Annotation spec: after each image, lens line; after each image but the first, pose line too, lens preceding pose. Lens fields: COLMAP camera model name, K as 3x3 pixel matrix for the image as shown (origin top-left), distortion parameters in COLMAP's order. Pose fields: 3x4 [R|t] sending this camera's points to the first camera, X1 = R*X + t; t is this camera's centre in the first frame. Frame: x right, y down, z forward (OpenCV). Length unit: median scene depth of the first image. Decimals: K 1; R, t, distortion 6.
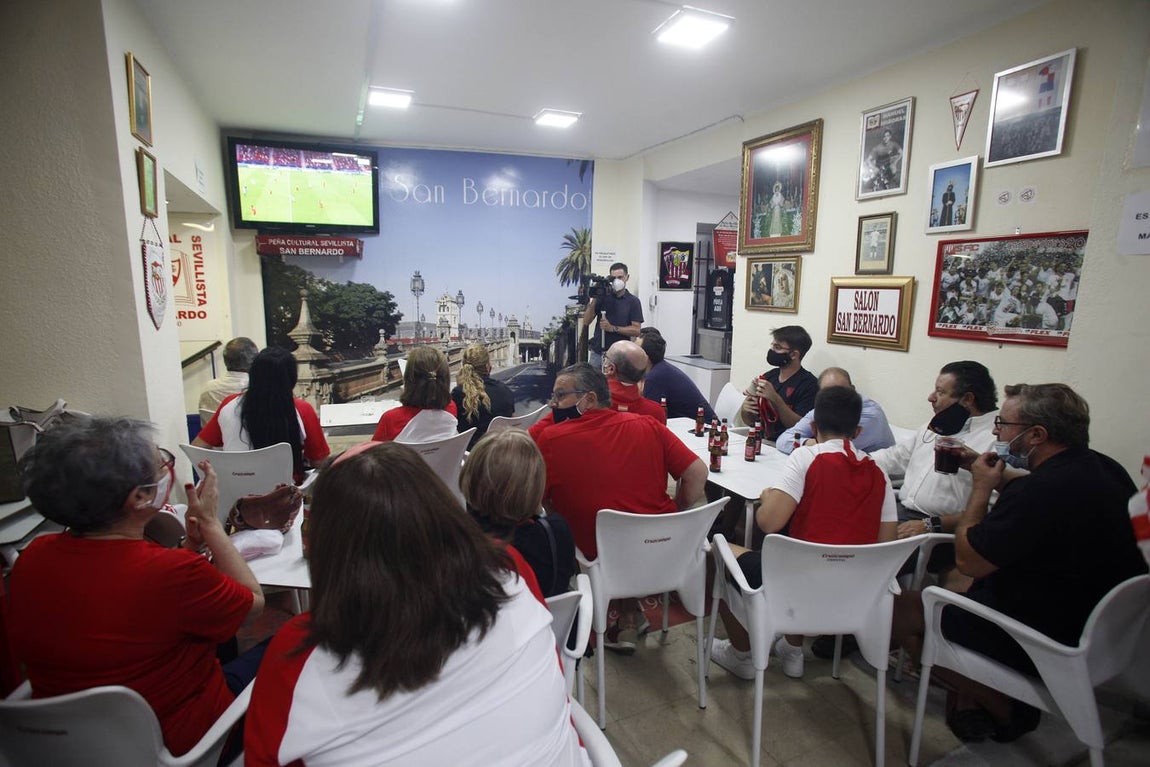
lens RADIAL K [[565.1, 0, 571.9], [0, 565.1, 387.9], [0, 0, 1]] dist [-0.068504, 0.031666]
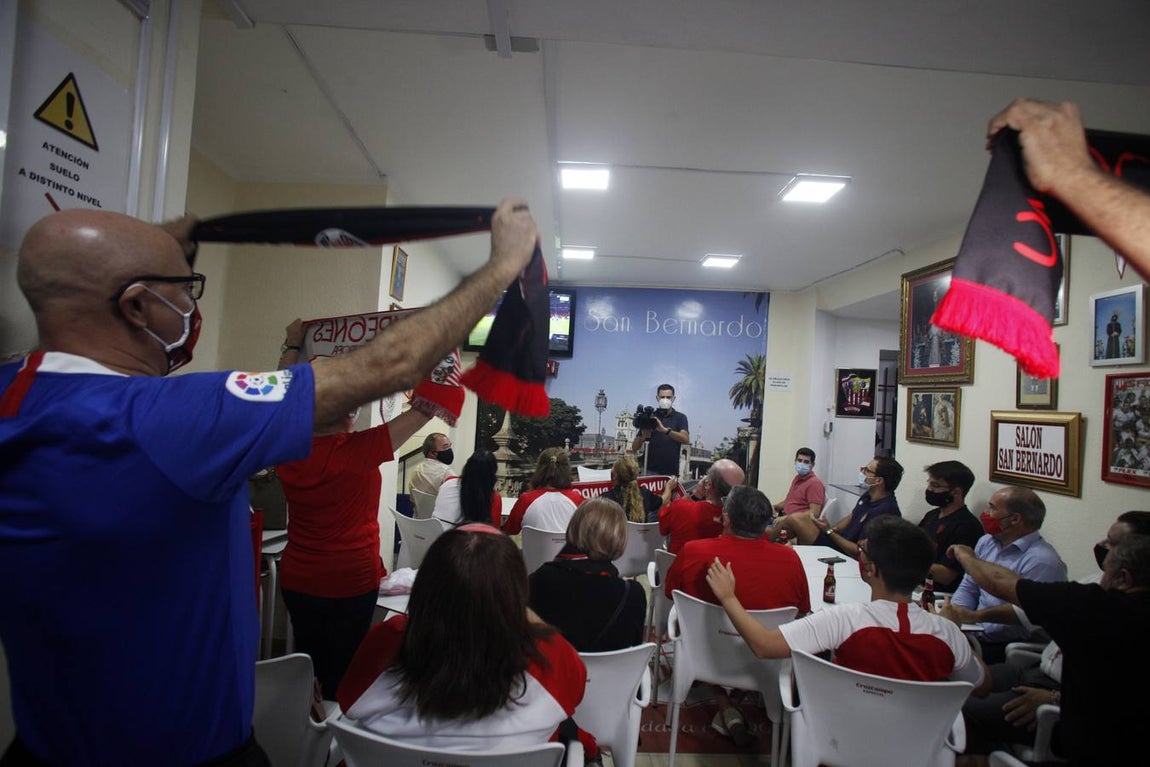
lens RADIAL K [[565.1, 0, 579.9], [0, 565.1, 388.6], [0, 0, 1]] dist [-0.068504, 0.031666]
pose [[0.928560, 0.030871, -0.369897, 0.144414], [-0.105630, 0.977309, -0.183600, 0.006733], [0.355836, 0.209555, 0.910751, -0.083055]]
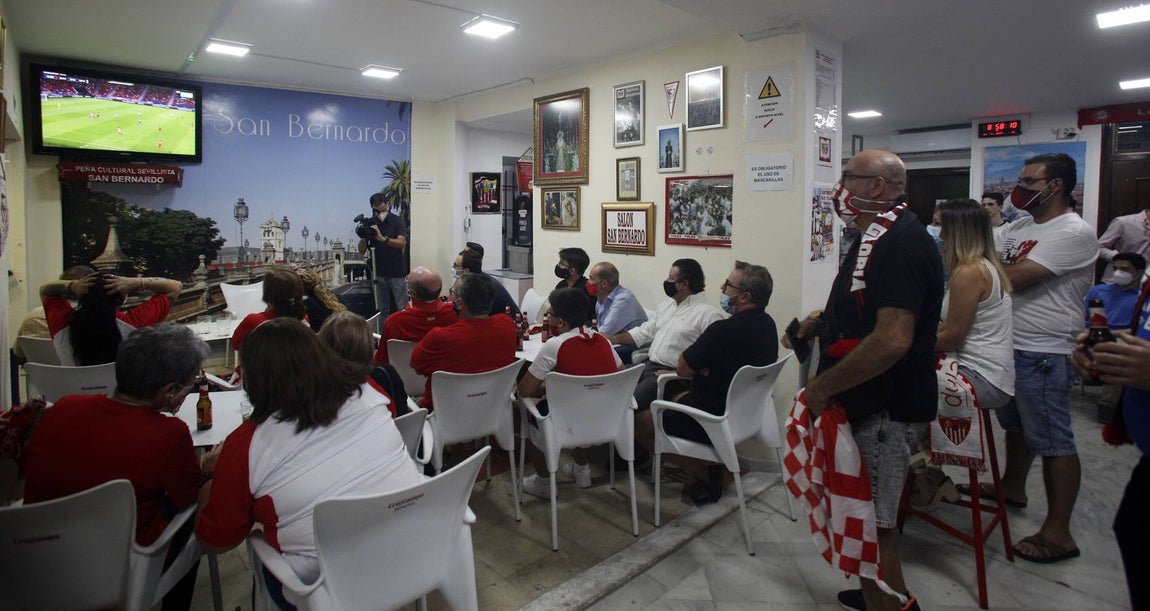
lens RADIAL K [[566.1, 0, 573.0], [0, 566.1, 233.8], [0, 0, 1]] dist [-0.047705, 0.015358]
pose [[0.947526, -0.022492, 0.318887, -0.029254], [0.064372, 0.990513, -0.121406, 0.031293], [-0.313131, 0.135563, 0.939985, -0.217532]]
